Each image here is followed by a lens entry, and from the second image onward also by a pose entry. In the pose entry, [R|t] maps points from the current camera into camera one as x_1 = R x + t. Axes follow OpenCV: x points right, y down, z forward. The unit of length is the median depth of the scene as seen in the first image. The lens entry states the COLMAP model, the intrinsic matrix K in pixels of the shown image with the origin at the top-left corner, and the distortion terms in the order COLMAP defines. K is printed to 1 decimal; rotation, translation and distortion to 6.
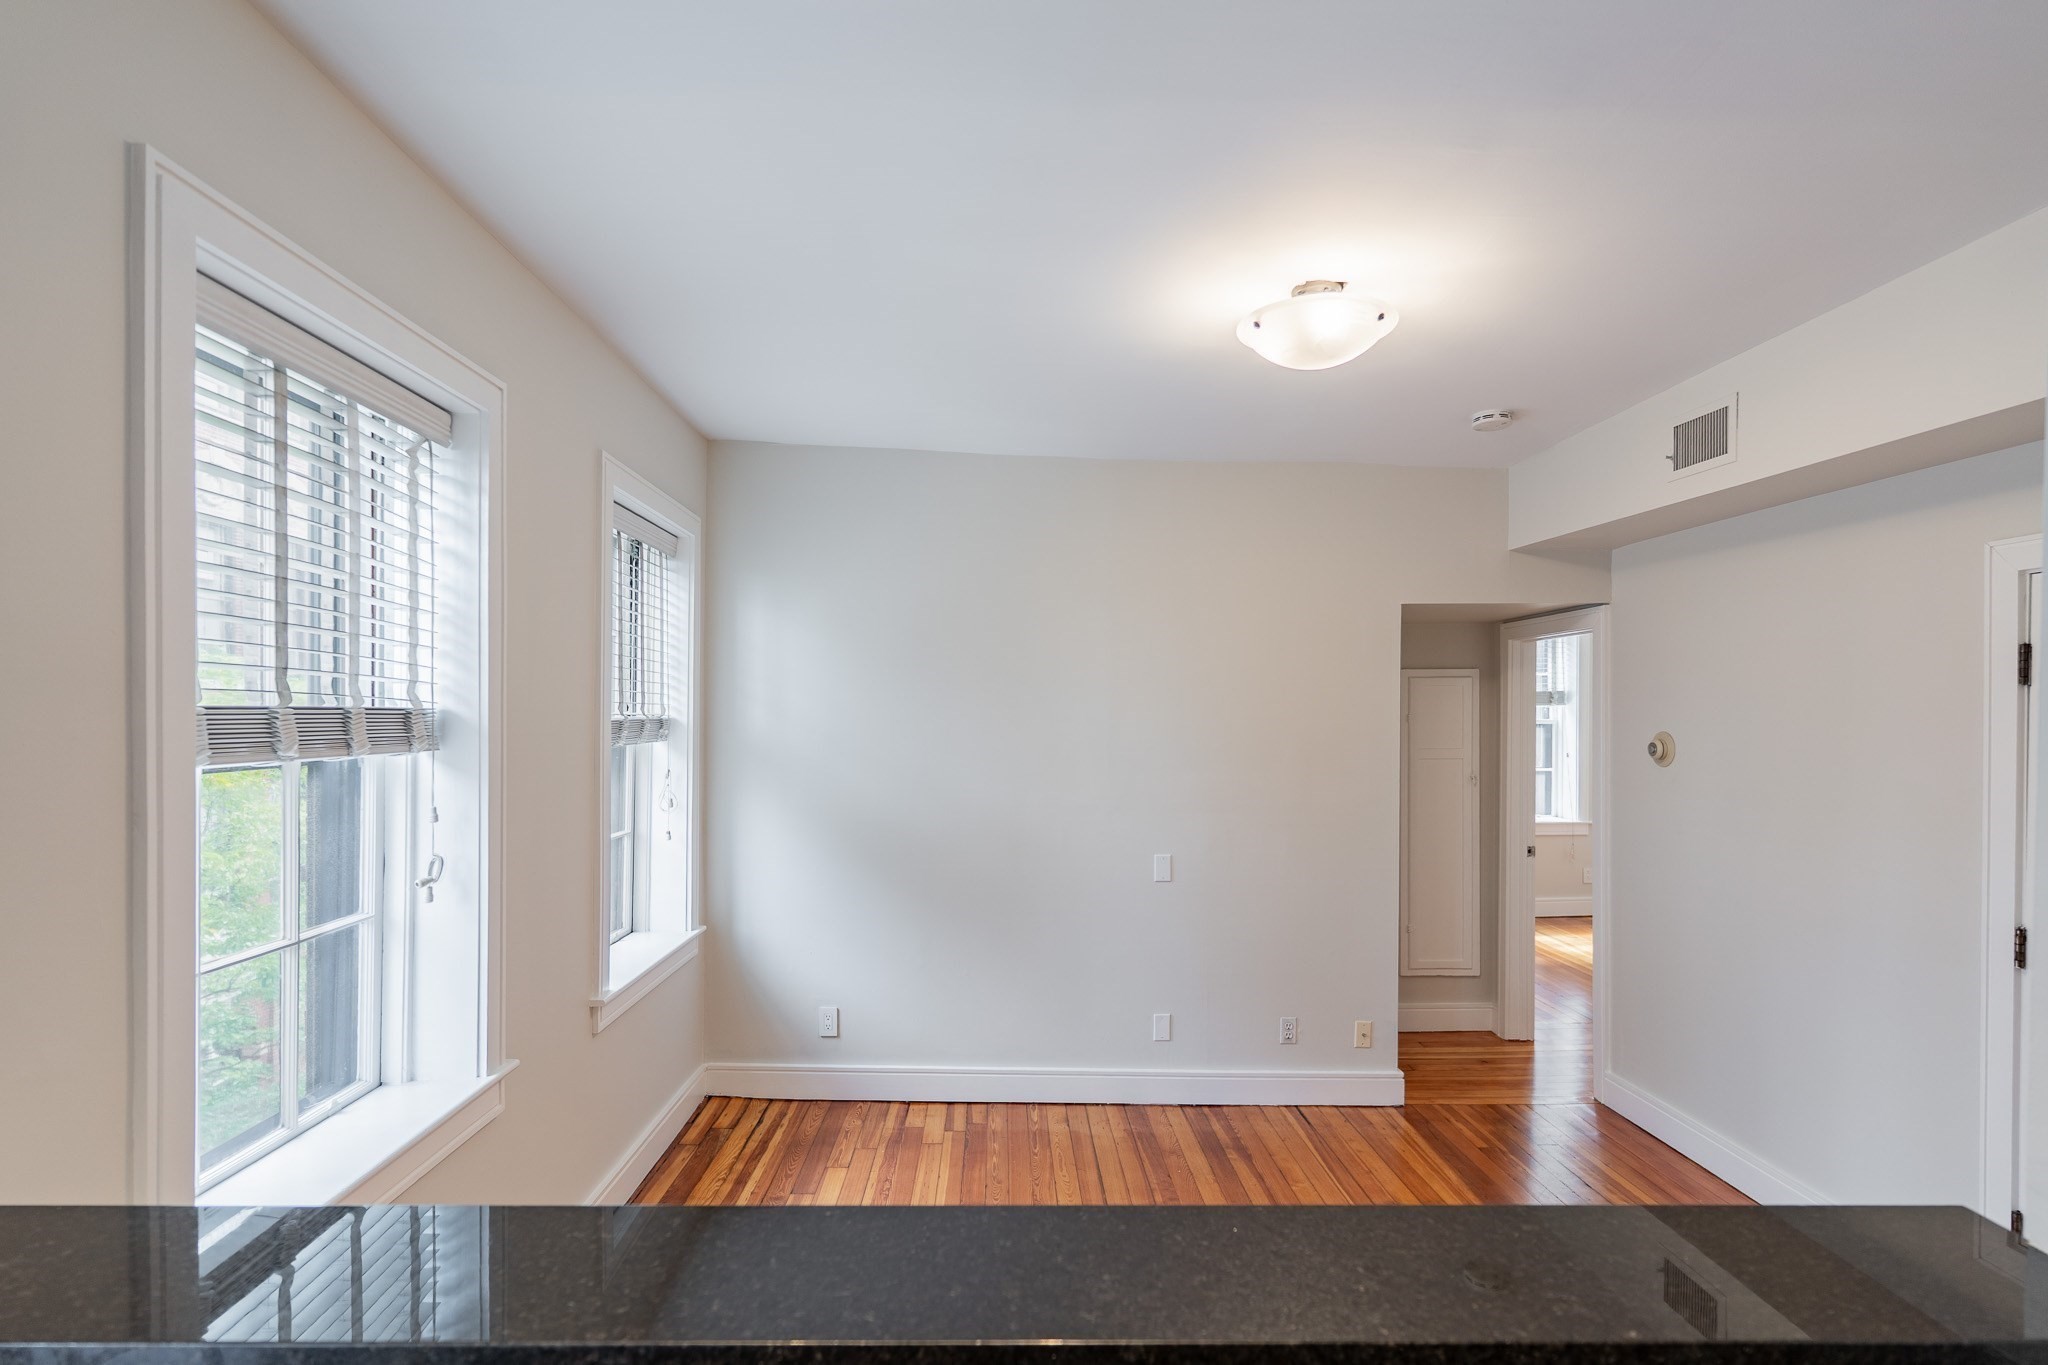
lens RADIAL K [[1010.5, 0, 1029.2], [0, 1010.5, 699.2], [0, 0, 1]] dist [-0.000757, -0.000189]
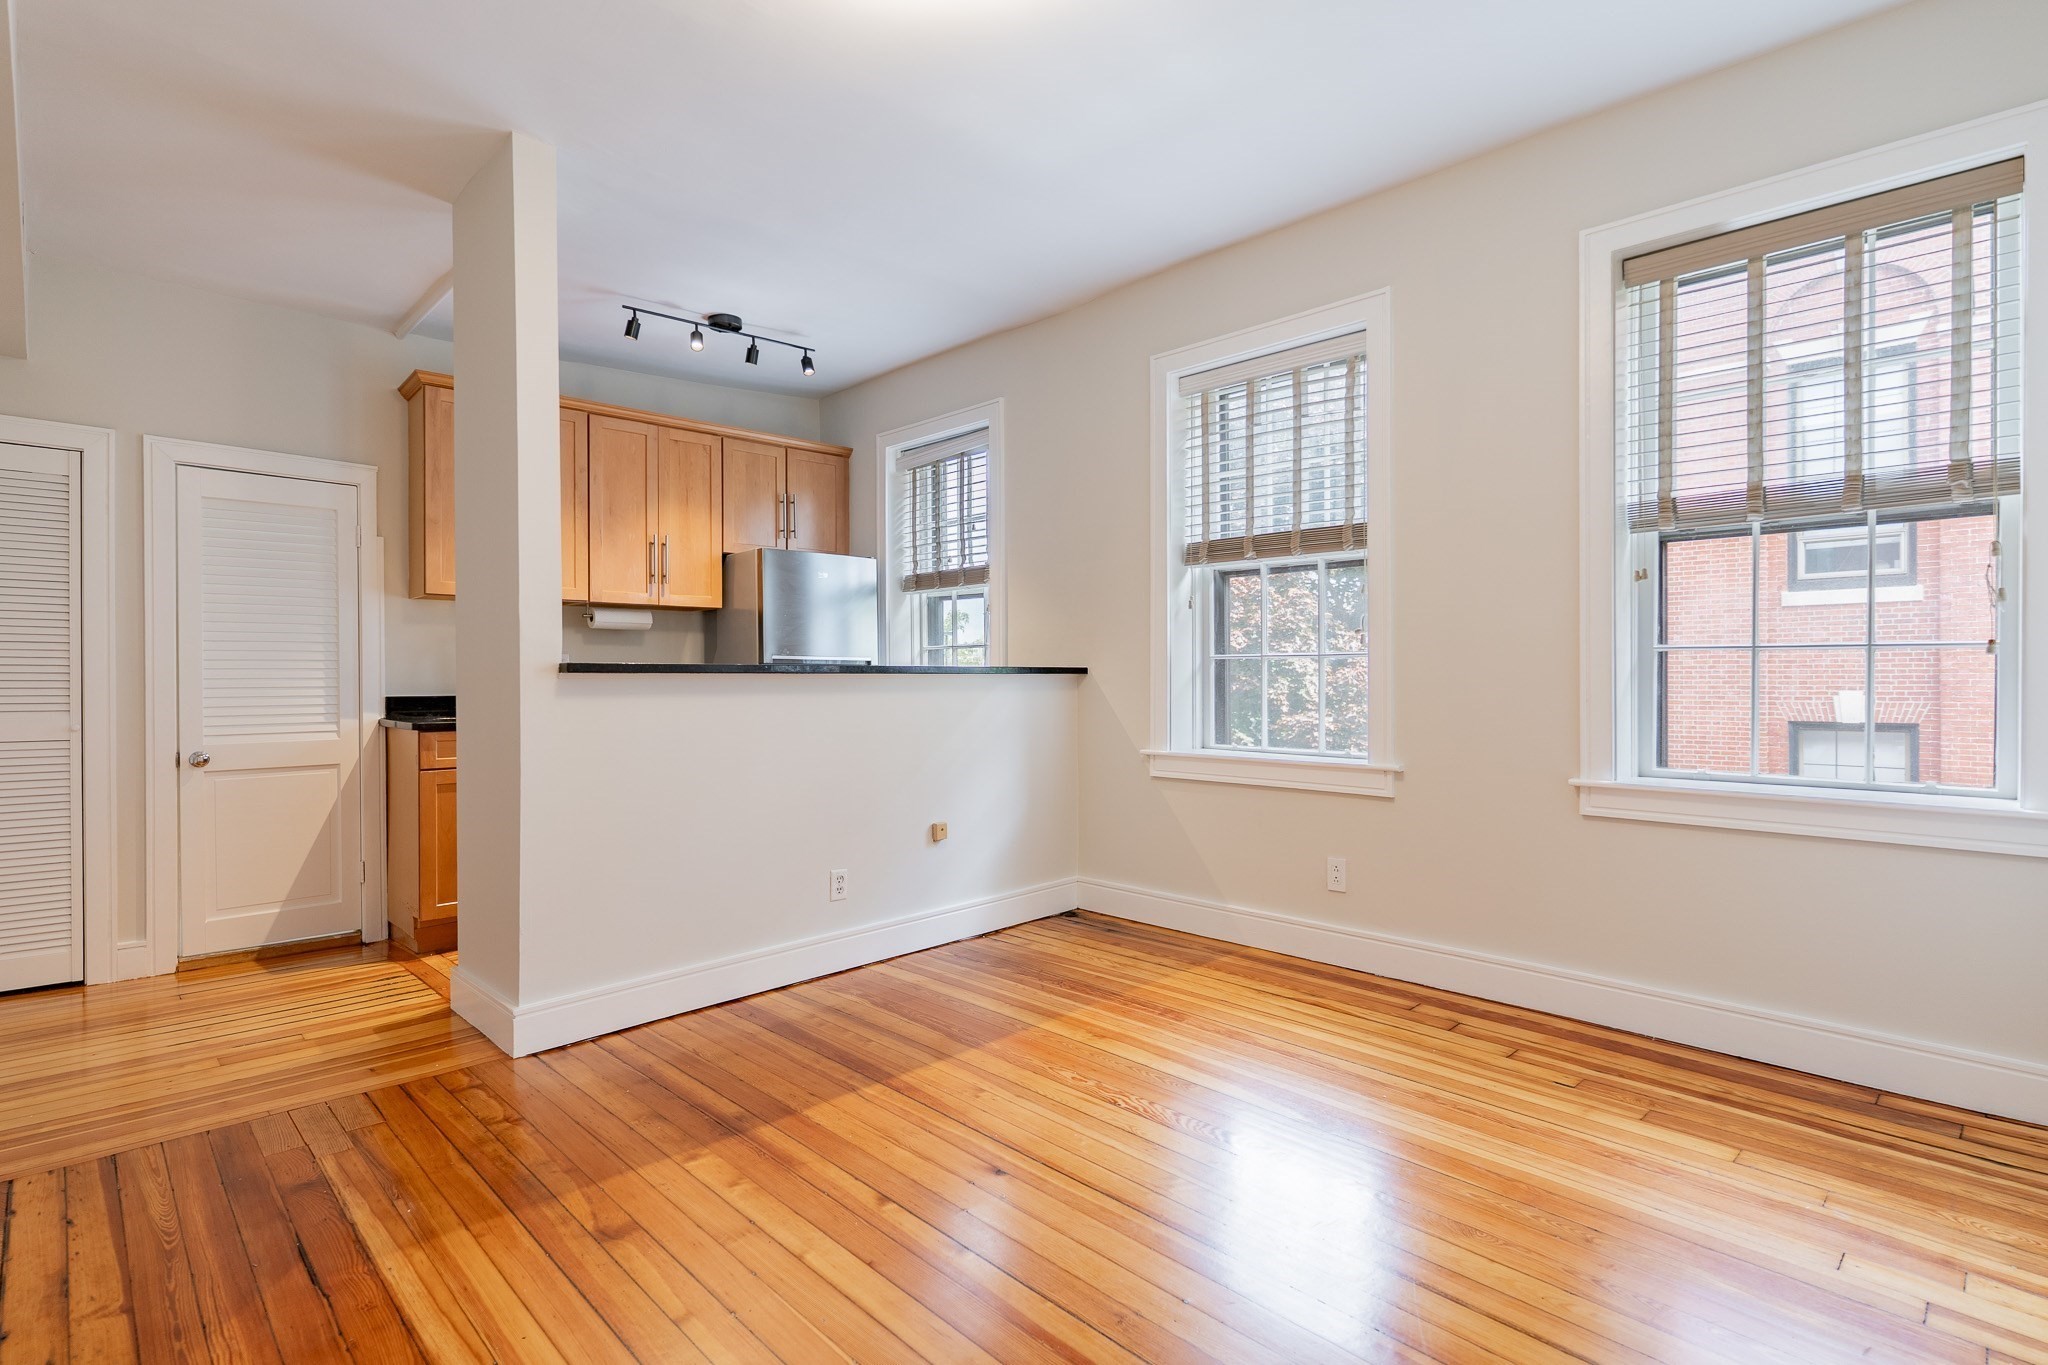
lens RADIAL K [[973.4, 0, 1035.4], [0, 973.4, 673.7], [0, 0, 1]] dist [0.003175, 0.000510]
pose [[-0.722259, 0.003012, -0.691616, 0.511552], [0.012033, 0.999894, -0.008212, 0.154632], [0.691518, -0.014254, -0.722219, 1.071904]]
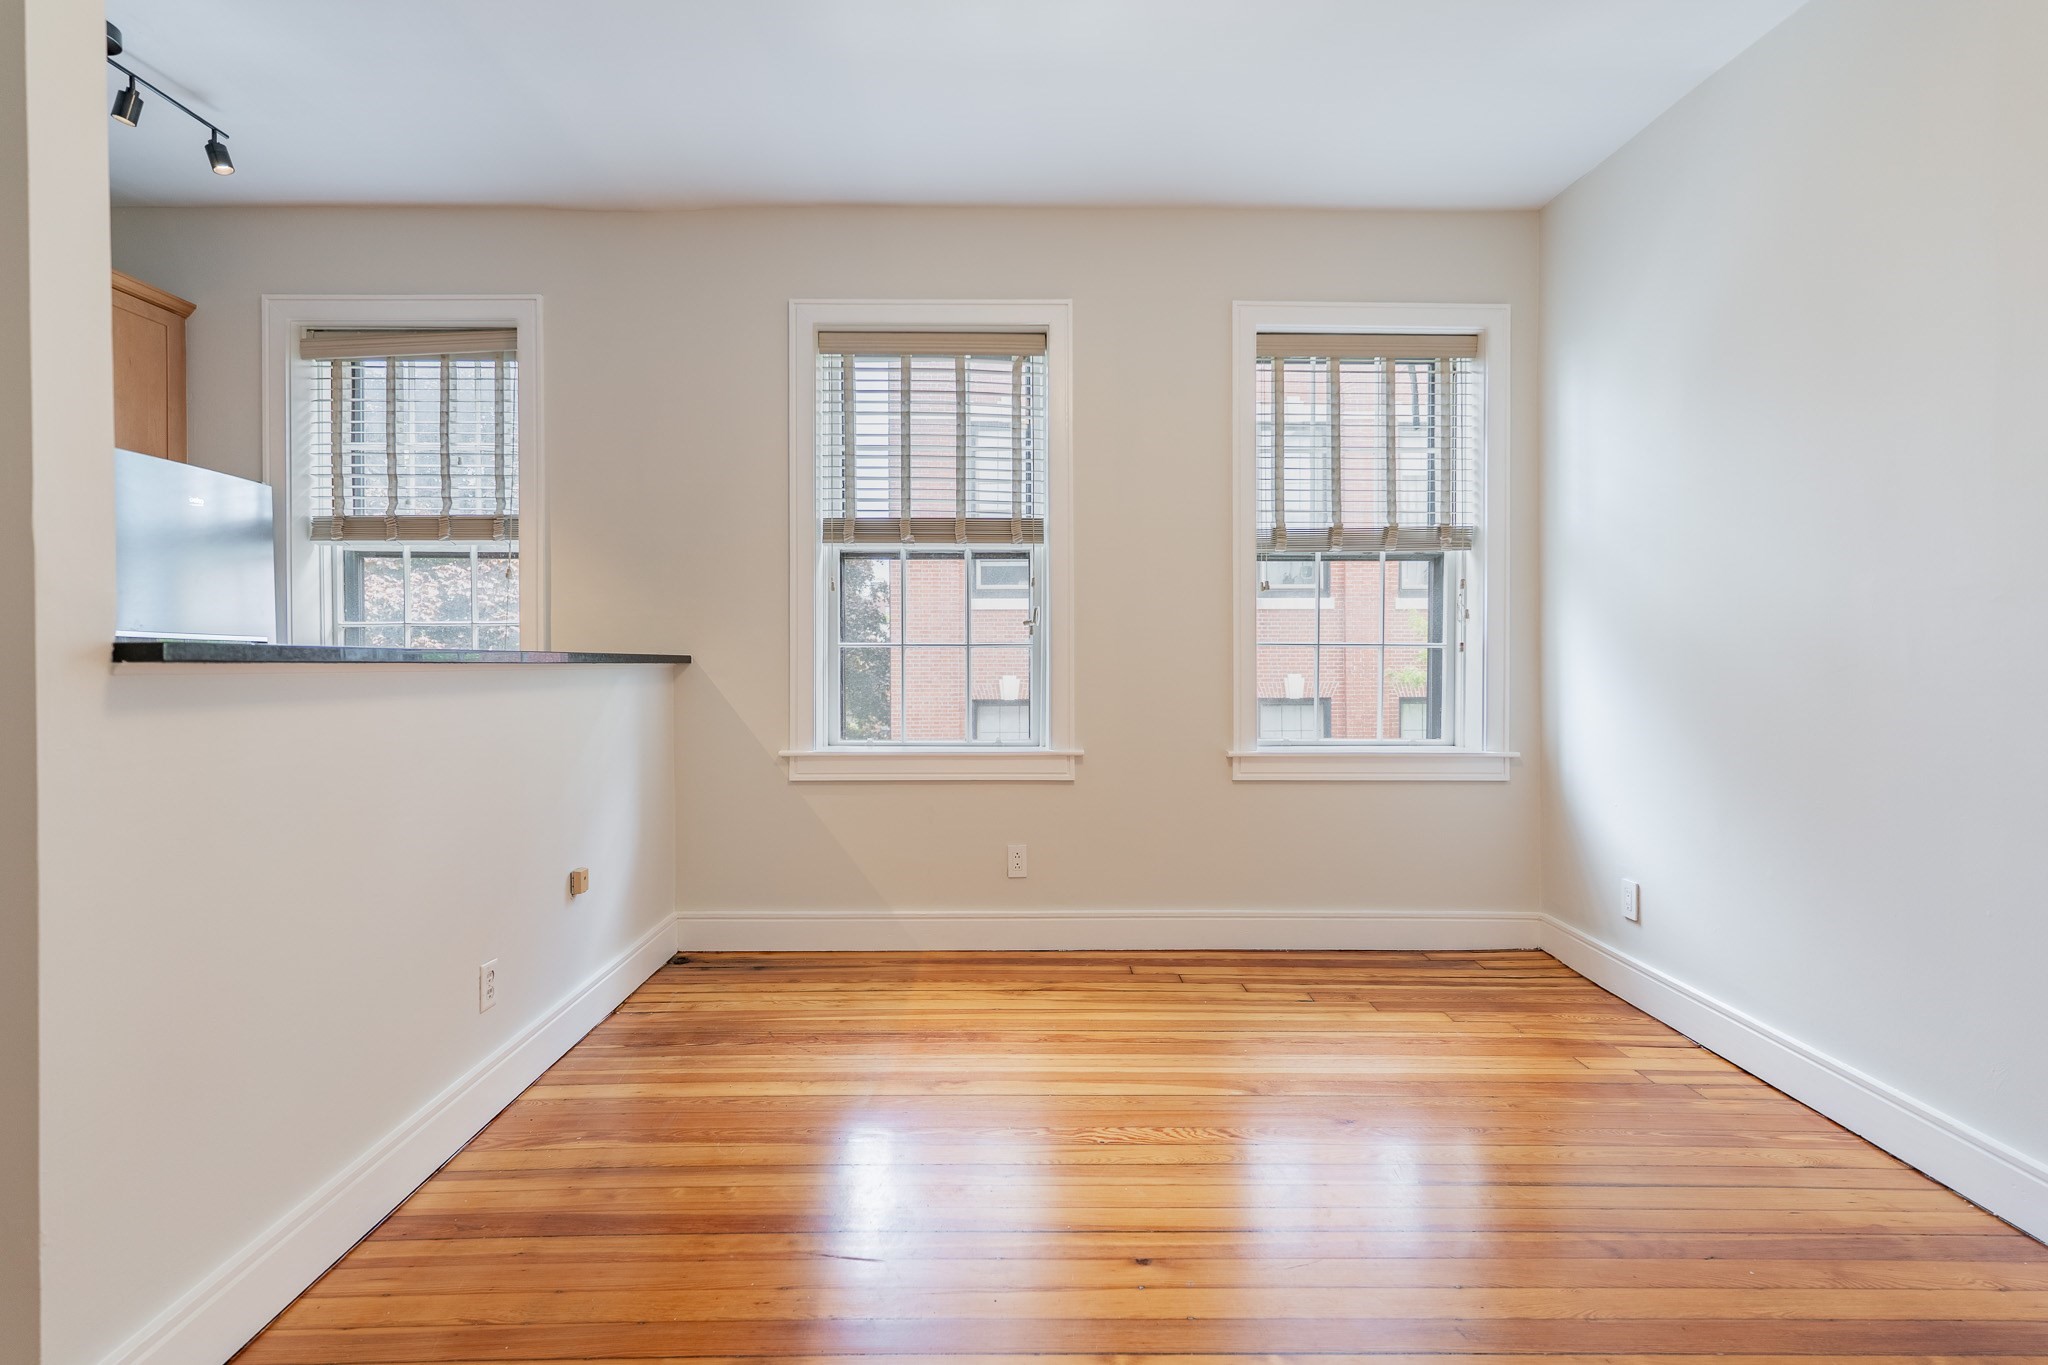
lens RADIAL K [[970.4, 0, 999.5], [0, 970.4, 660.6], [0, 0, 1]] dist [-0.000447, 0.000482]
pose [[-0.018832, 0.000870, -0.999822, 0.605587], [0.011359, 0.999935, 0.000657, 0.146550], [0.999758, -0.011344, -0.018841, 0.598996]]
